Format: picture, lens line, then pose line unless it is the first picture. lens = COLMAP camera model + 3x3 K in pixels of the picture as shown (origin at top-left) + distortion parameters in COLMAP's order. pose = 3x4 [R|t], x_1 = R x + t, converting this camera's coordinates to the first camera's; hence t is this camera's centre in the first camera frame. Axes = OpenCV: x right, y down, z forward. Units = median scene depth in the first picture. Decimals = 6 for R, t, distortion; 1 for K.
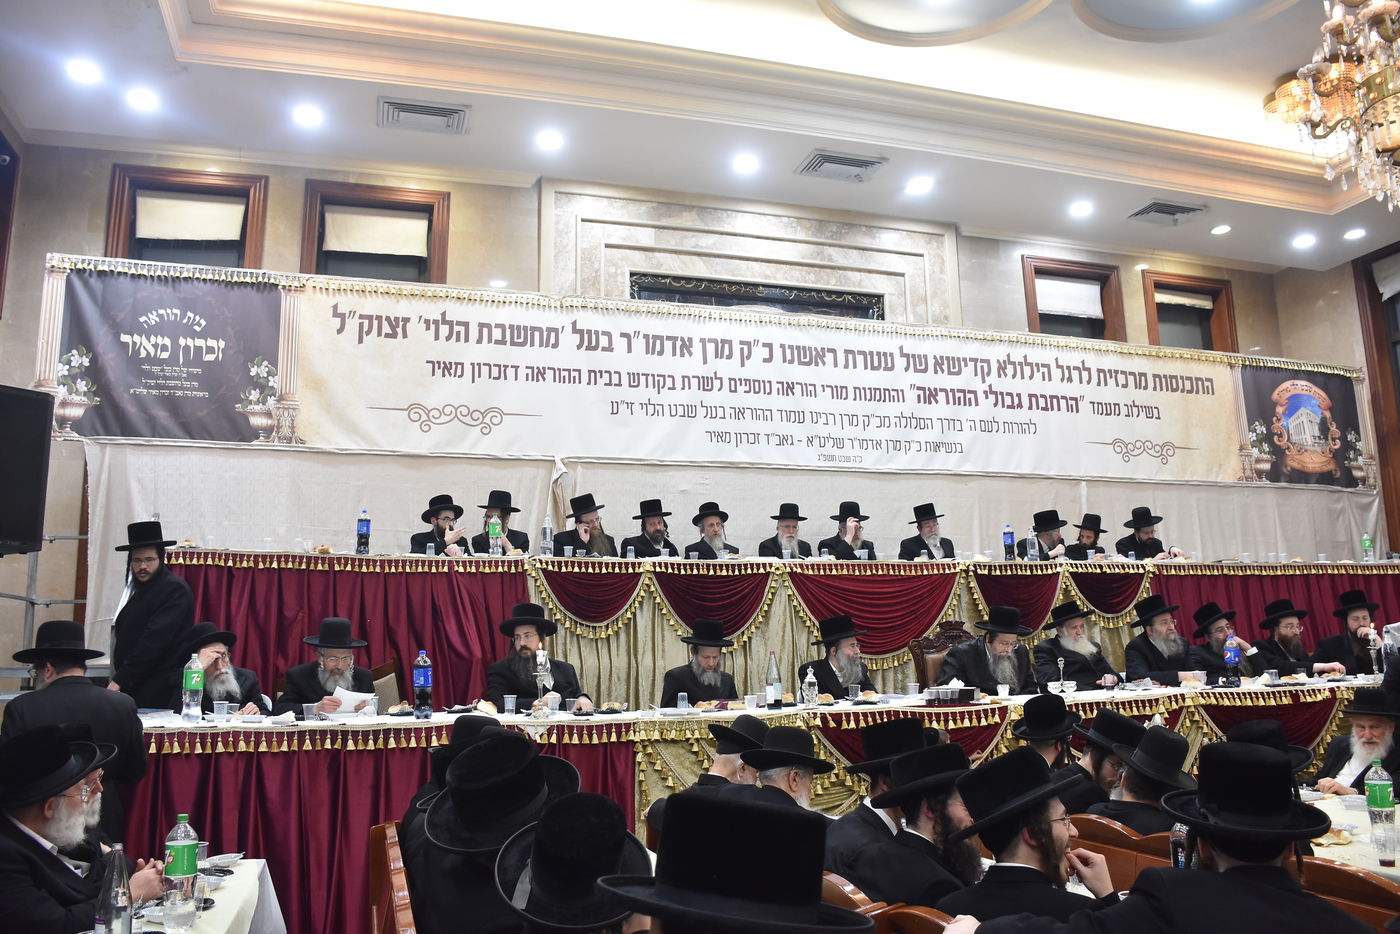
lens RADIAL K [[1077.1, 0, 700.0], [0, 1077.1, 467.0], [0, 0, 1]] dist [-0.164723, 0.119437]
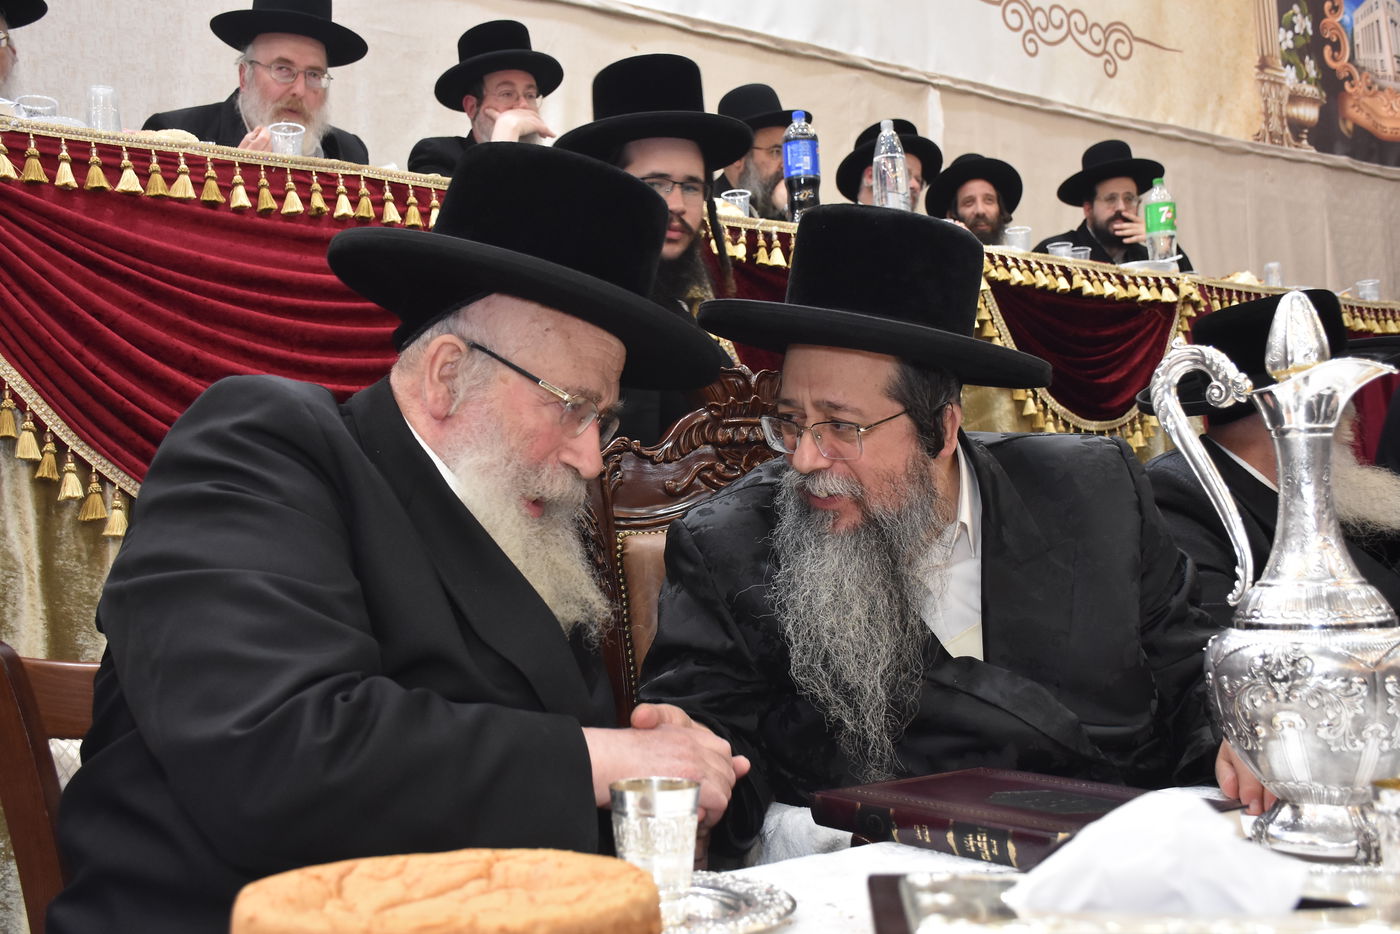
lens RADIAL K [[1534.8, 0, 700.0], [0, 1534.8, 467.0], [0, 0, 1]] dist [-0.009504, 0.230717]
pose [[0.937162, 0.001359, 0.348891, 0.110999], [-0.040137, 0.993773, 0.103939, 0.106049], [-0.346578, -0.111411, 0.931381, 0.581243]]
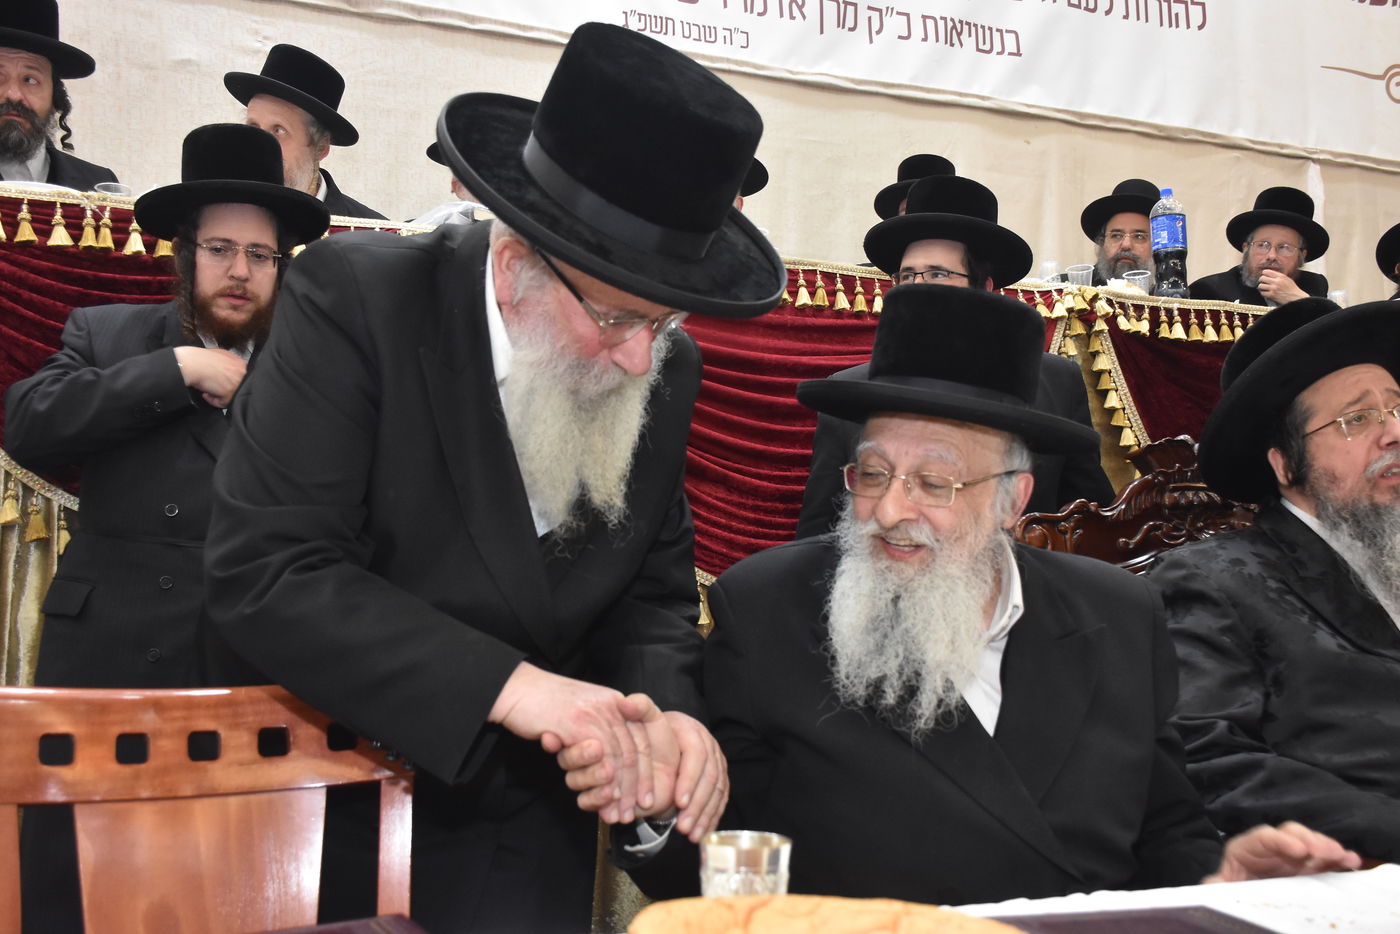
lens RADIAL K [[1420.9, 0, 700.0], [0, 1420.9, 467.0], [0, 0, 1]] dist [-0.067076, 0.263854]
pose [[0.992659, 0.018569, 0.119512, 0.087637], [-0.028125, 0.996496, 0.078773, 0.103203], [-0.117631, -0.081556, 0.989703, 0.567506]]
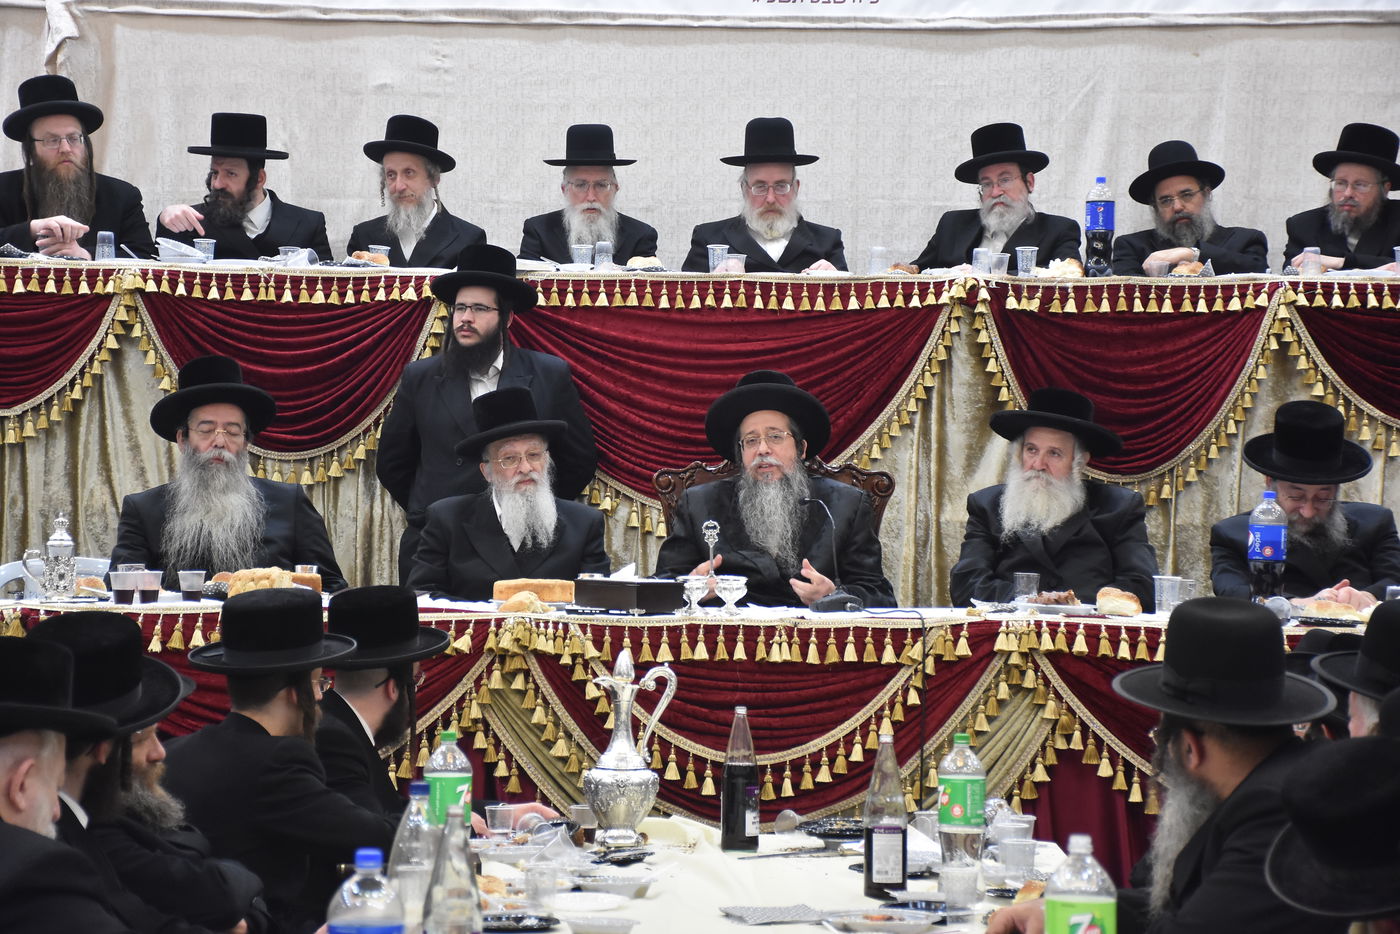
lens RADIAL K [[3519.0, 0, 700.0], [0, 3519.0, 467.0], [0, 0, 1]] dist [0.672286, 1.405103]
pose [[0.949856, 0.027840, -0.311445, 0.519544], [0.023067, 0.987075, 0.158588, -0.046547], [0.311835, -0.157820, 0.936938, -0.233869]]
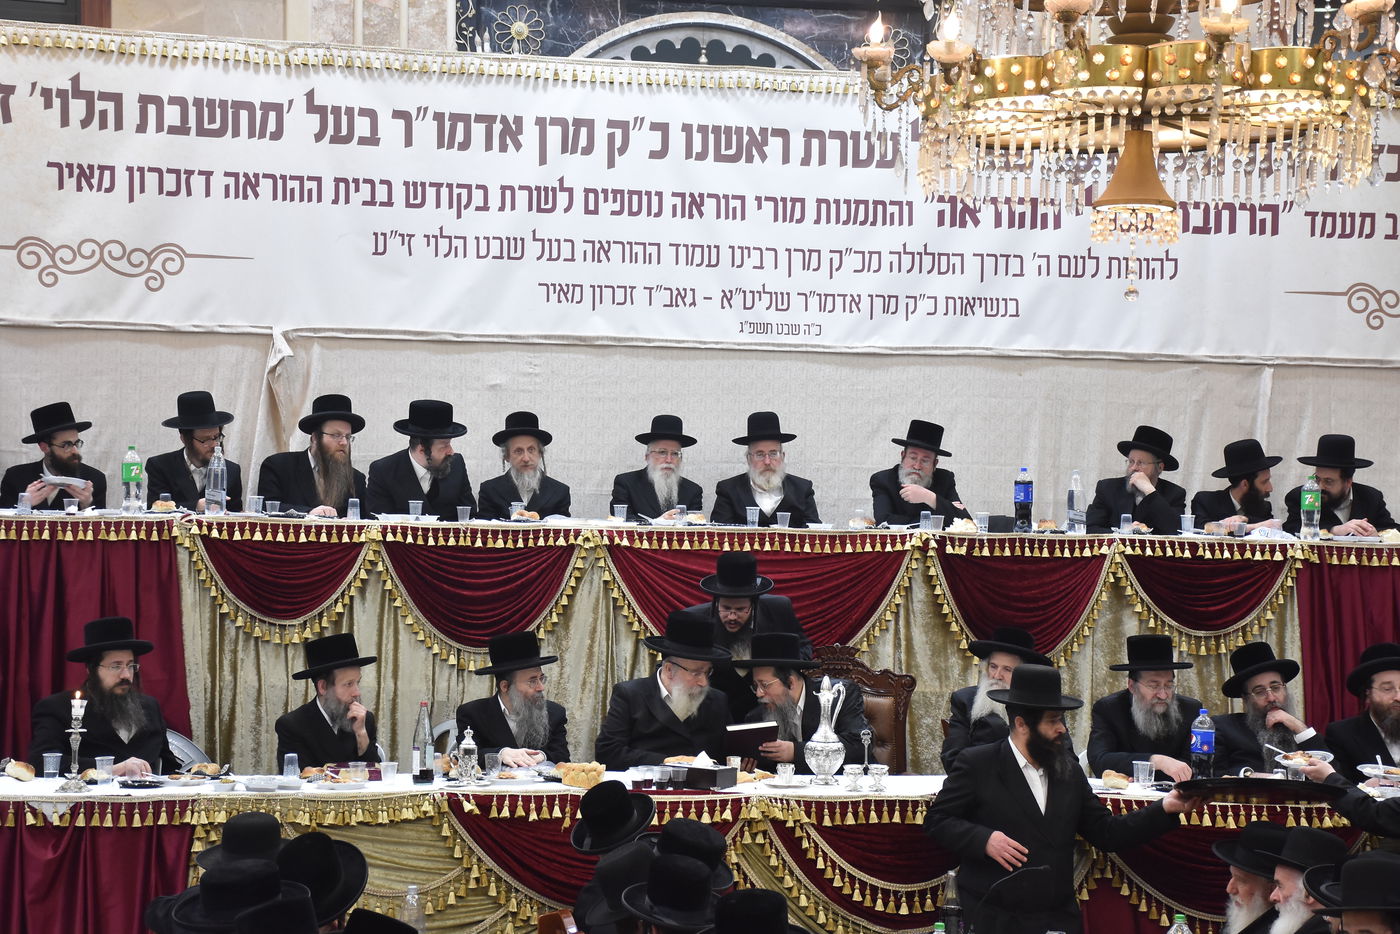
lens RADIAL K [[2646.3, 0, 700.0], [0, 2646.3, 467.0], [0, 0, 1]] dist [0.345464, 0.711653]
pose [[0.989148, 0.034602, -0.142787, 0.312382], [-0.012187, 0.987845, 0.154961, -0.164667], [0.146413, -0.151539, 0.977547, -0.437443]]
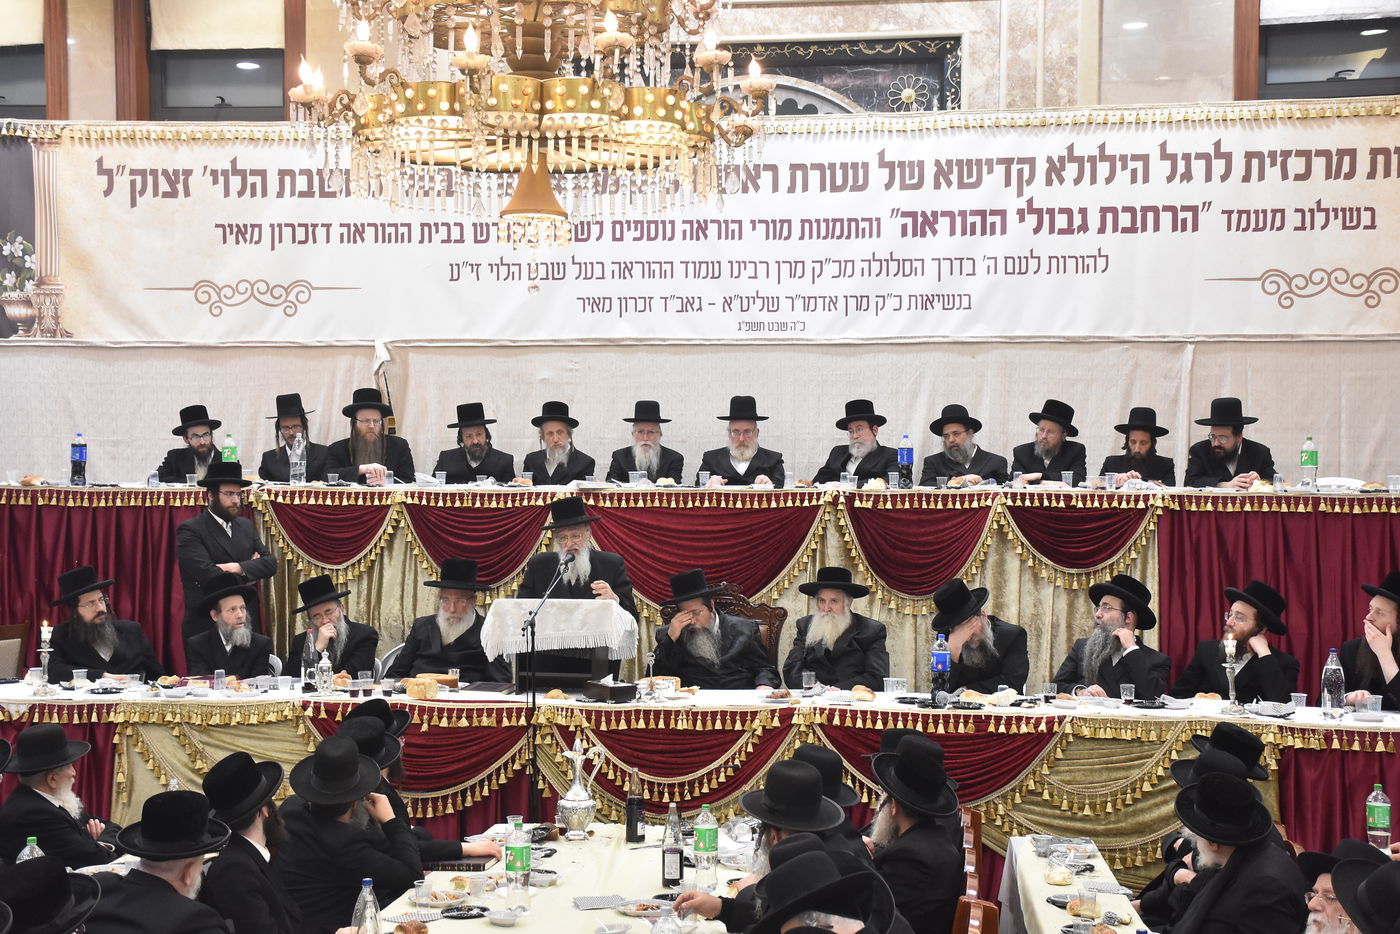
lens RADIAL K [[2047.7, 0, 700.0], [0, 2047.7, 467.0], [0, 0, 1]] dist [0.150292, 0.439692]
pose [[0.915182, 0.017483, -0.402662, 0.675621], [0.051670, 0.985726, 0.160236, -0.144690], [0.399715, -0.167450, 0.901215, -0.273918]]
